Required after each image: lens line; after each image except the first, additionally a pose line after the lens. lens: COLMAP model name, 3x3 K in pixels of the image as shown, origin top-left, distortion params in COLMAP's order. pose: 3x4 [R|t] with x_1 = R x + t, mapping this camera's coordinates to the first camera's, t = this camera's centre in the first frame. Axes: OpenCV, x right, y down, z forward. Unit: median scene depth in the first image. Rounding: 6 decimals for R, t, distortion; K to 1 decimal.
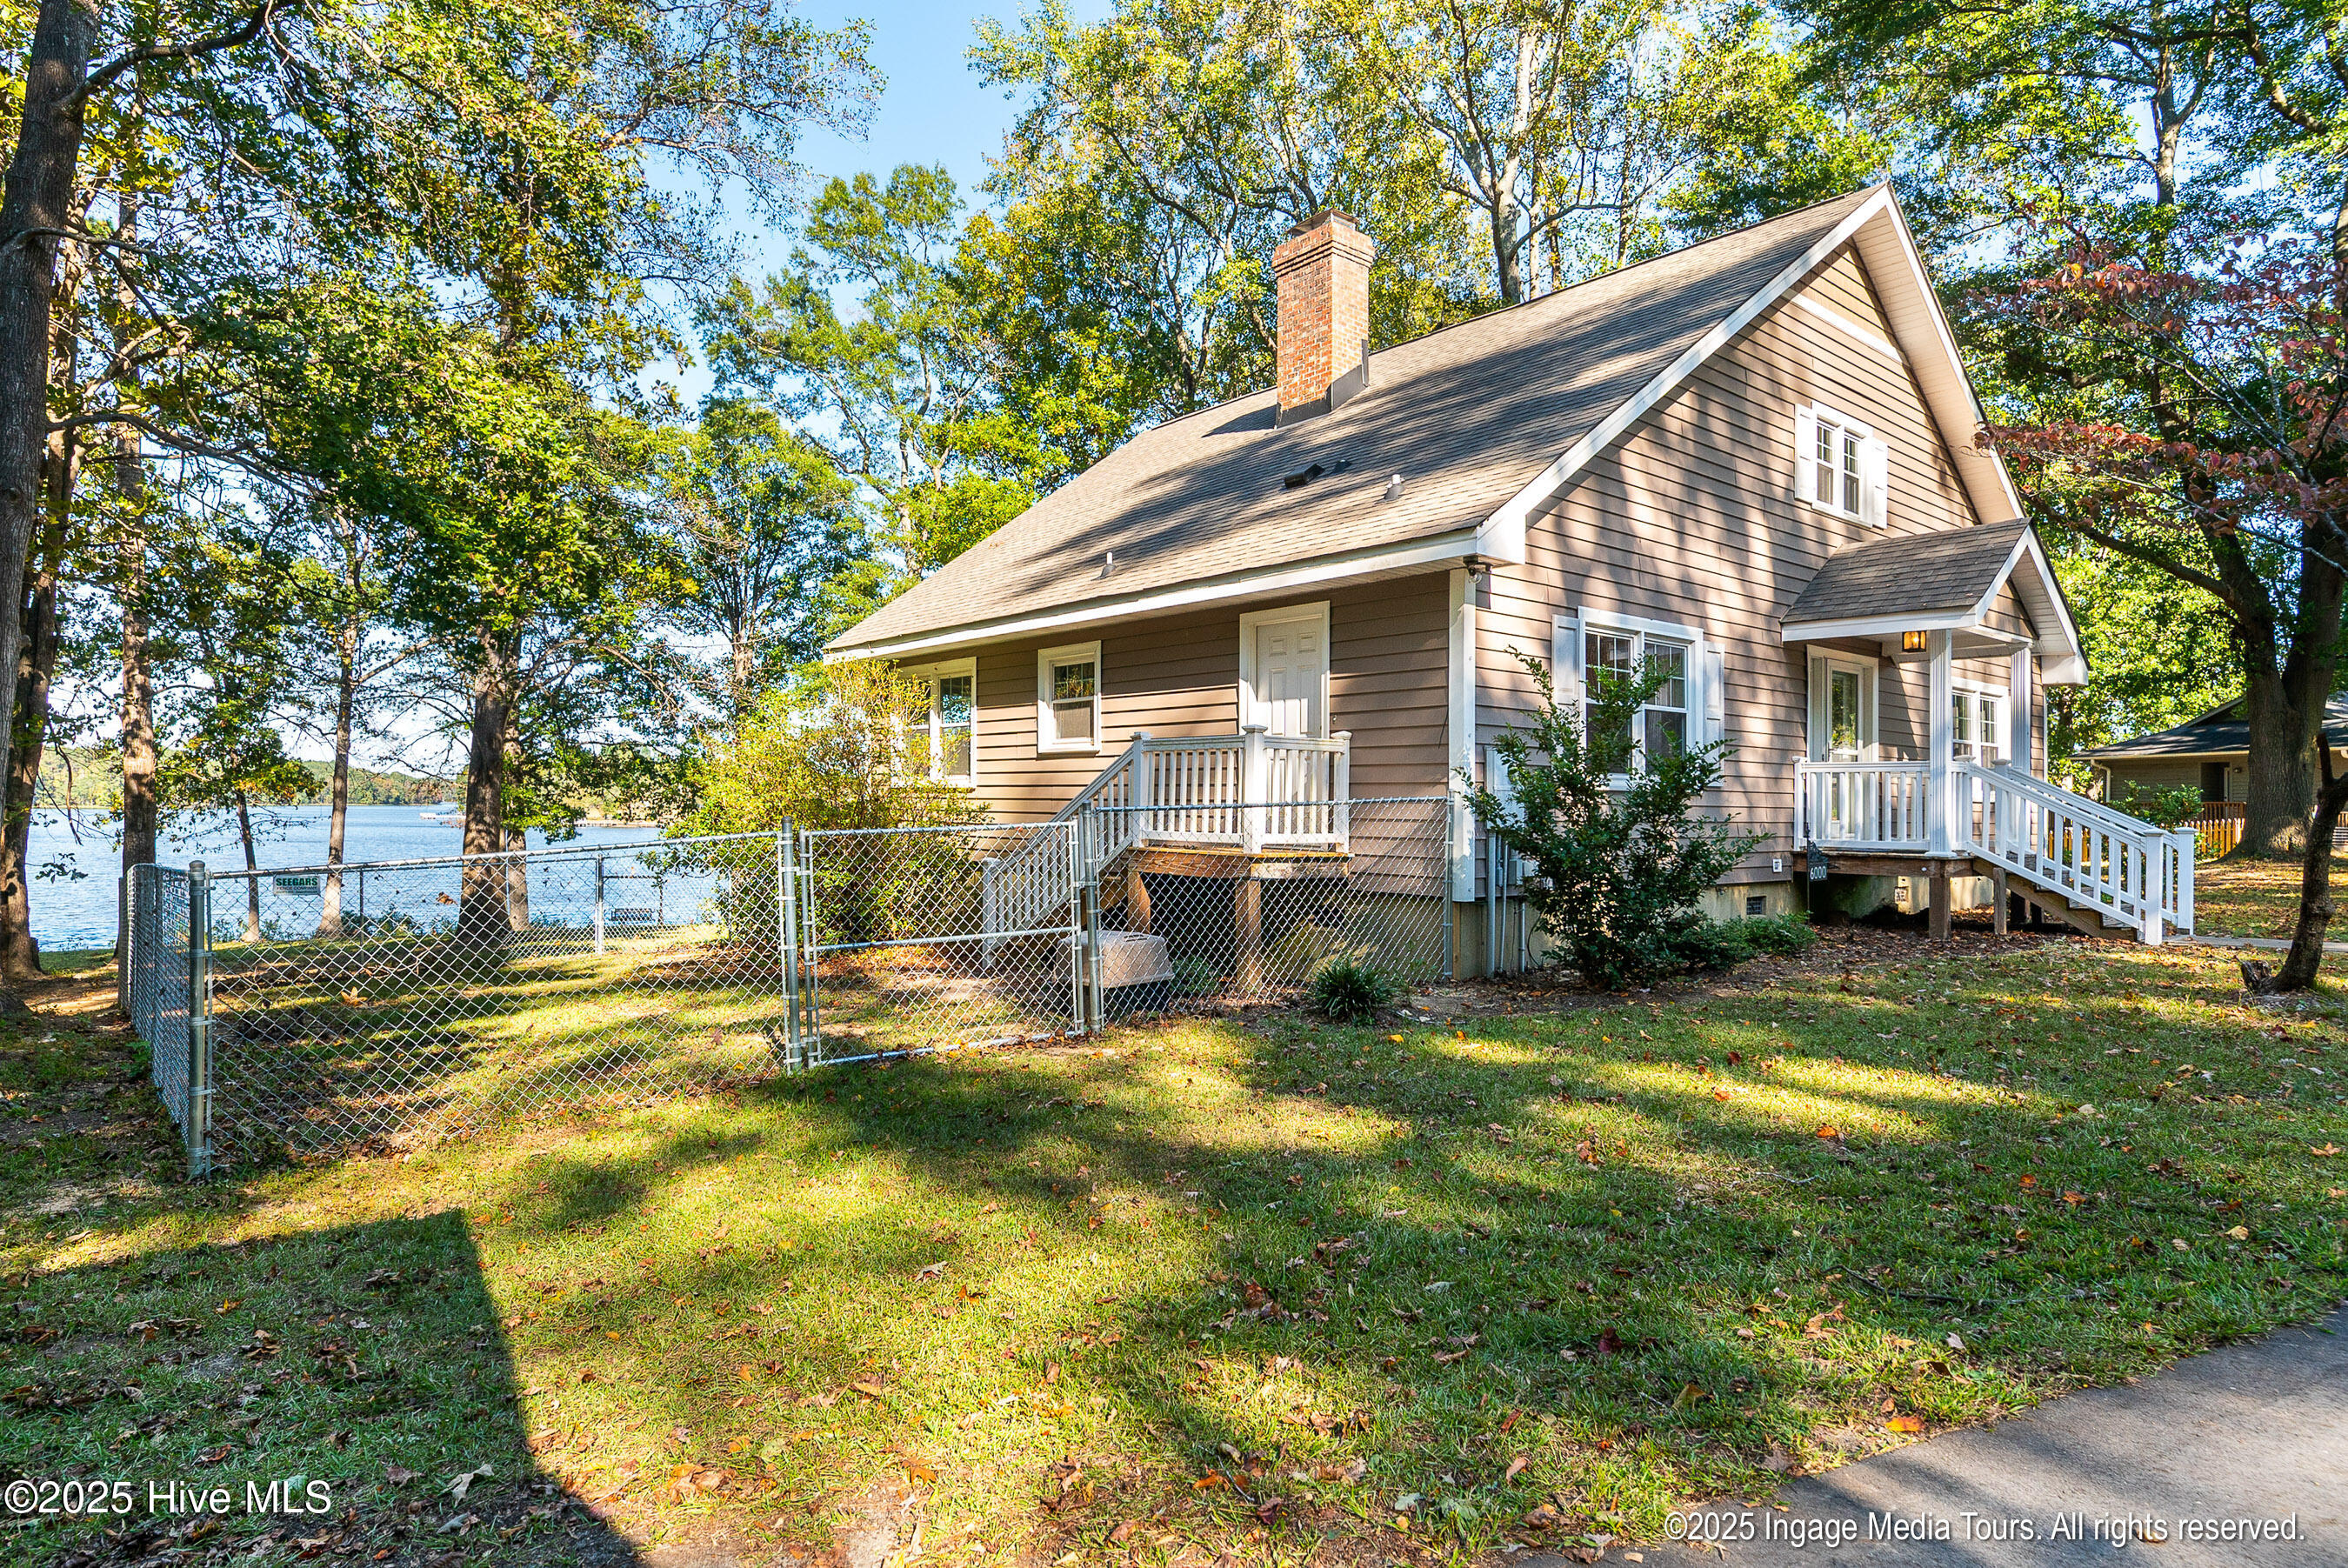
lens RADIAL K [[1264.8, 0, 1174.0], [0, 1264.8, 784.0], [0, 0, 1]] dist [0.004474, 0.000429]
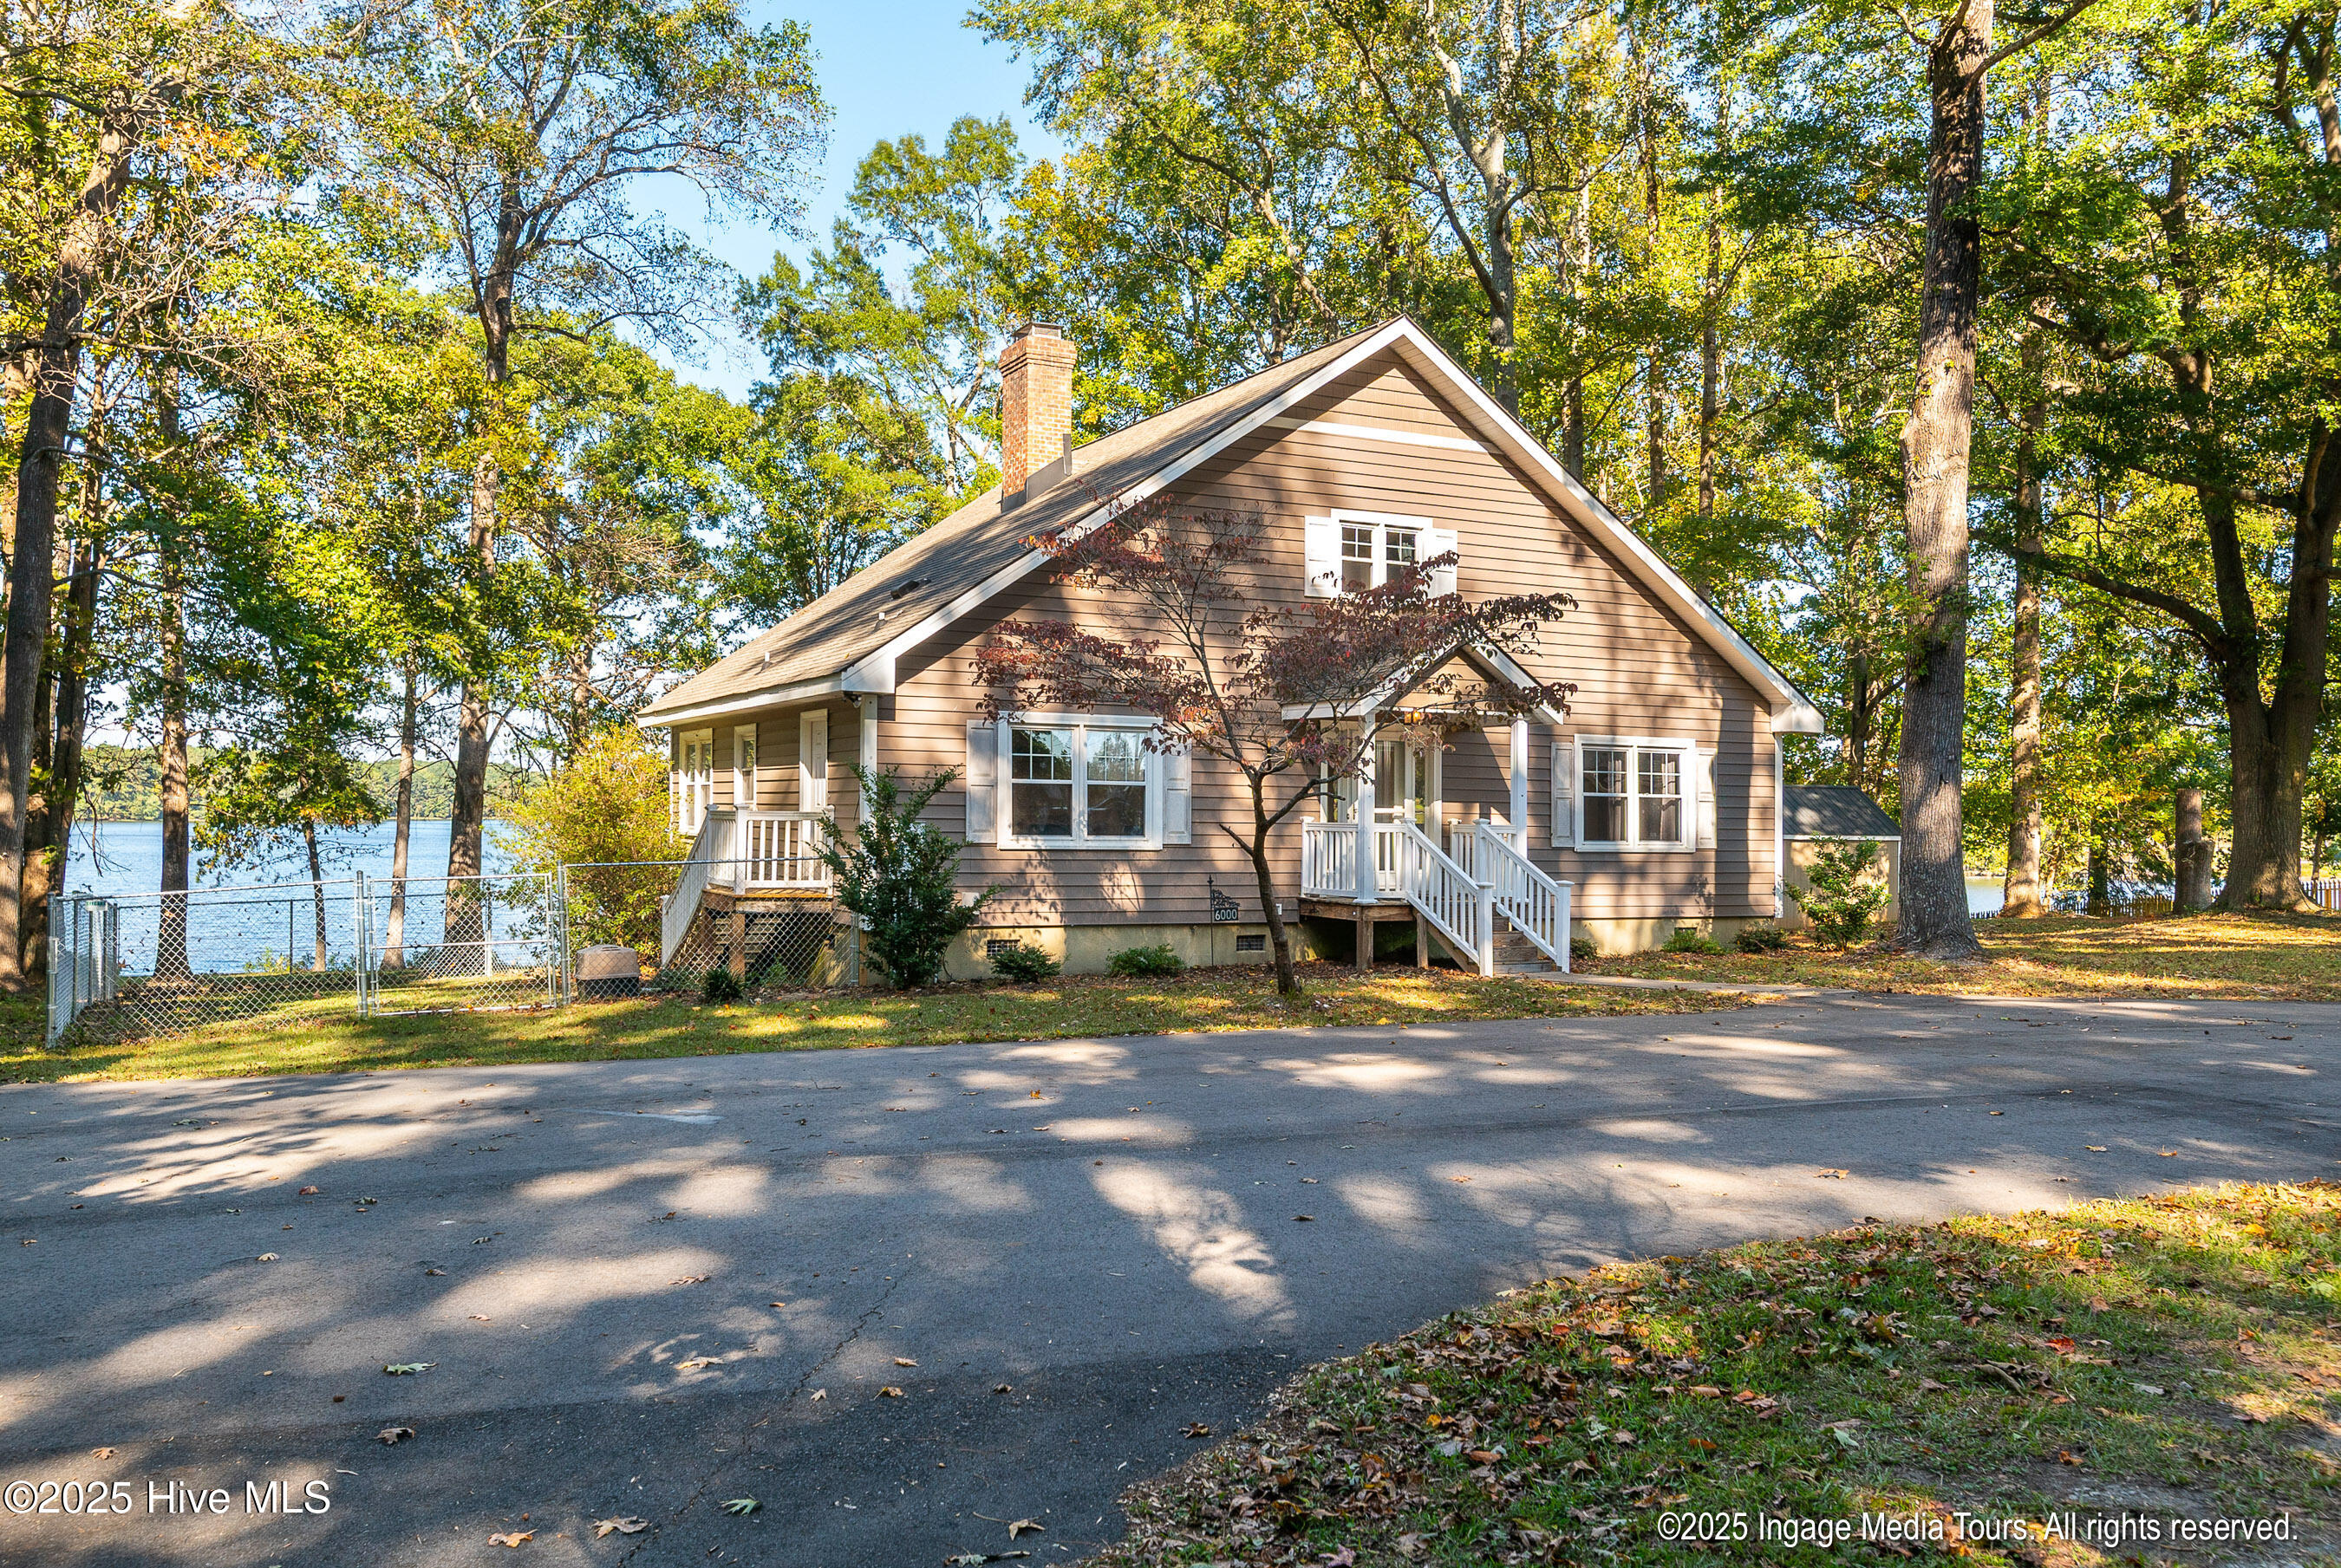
lens RADIAL K [[1773.8, 0, 1170.5], [0, 1773.8, 784.0], [0, 0, 1]] dist [-0.008842, -0.001822]
pose [[0.974597, -0.001767, -0.223959, 0.639687], [0.000621, 0.999986, -0.005188, -0.038078], [0.223965, 0.004917, 0.974585, -0.541699]]
